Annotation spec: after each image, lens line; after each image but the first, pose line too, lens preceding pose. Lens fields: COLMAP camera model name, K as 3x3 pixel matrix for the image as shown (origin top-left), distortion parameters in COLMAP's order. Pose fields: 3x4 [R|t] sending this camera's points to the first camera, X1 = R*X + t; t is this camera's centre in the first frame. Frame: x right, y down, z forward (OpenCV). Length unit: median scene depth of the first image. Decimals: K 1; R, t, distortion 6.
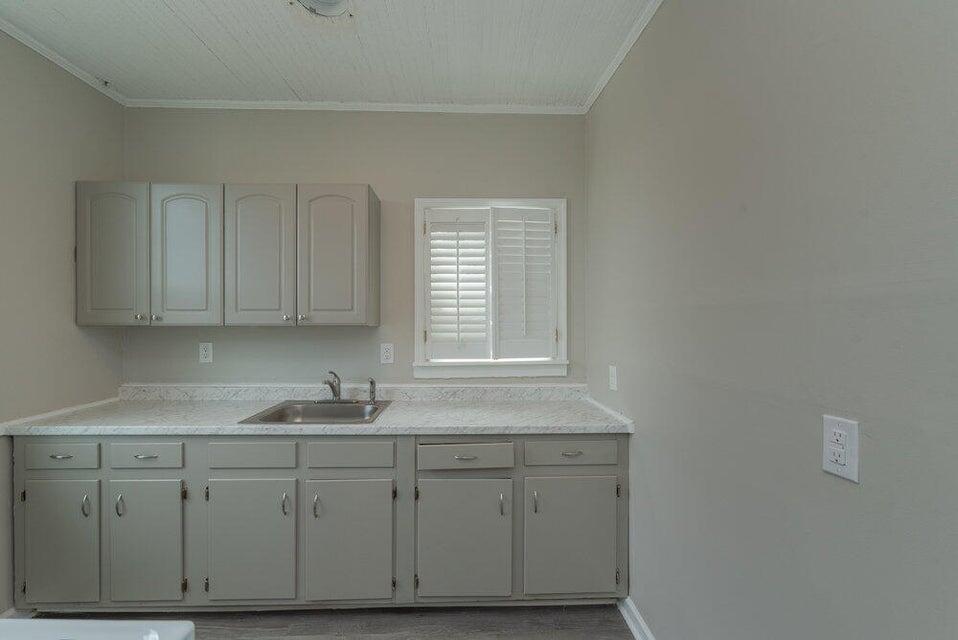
lens RADIAL K [[414.1, 0, 473.0], [0, 414.1, 334.6], [0, 0, 1]] dist [-0.002294, -0.000744]
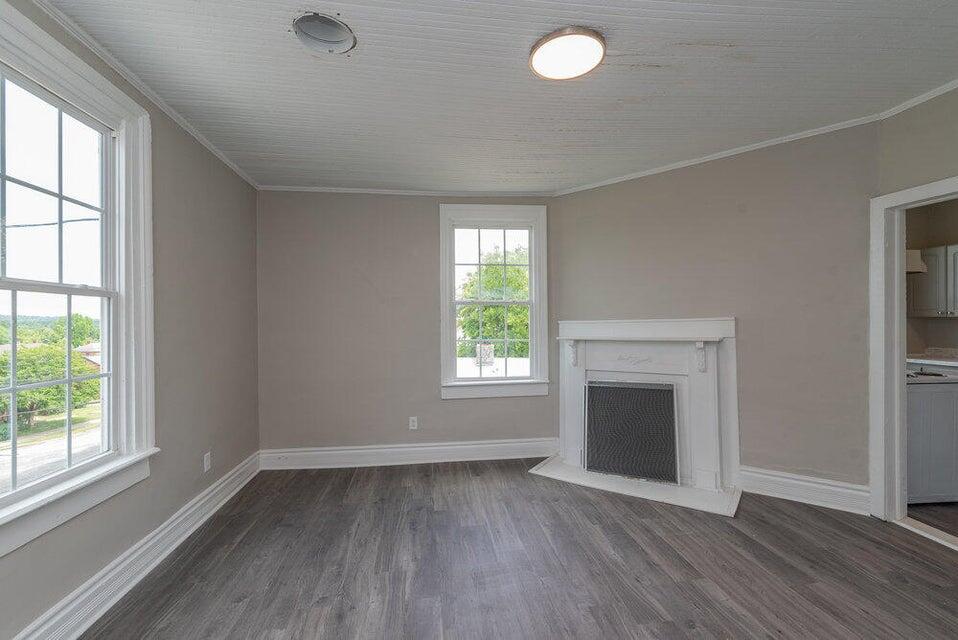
lens RADIAL K [[414.1, 0, 473.0], [0, 414.1, 334.6], [0, 0, 1]] dist [-0.002294, -0.000744]
pose [[0.057112, 0.011454, -0.998302, 1.080023], [0.012376, 0.999849, 0.012180, 0.009897], [0.998291, -0.013051, 0.056962, -1.401180]]
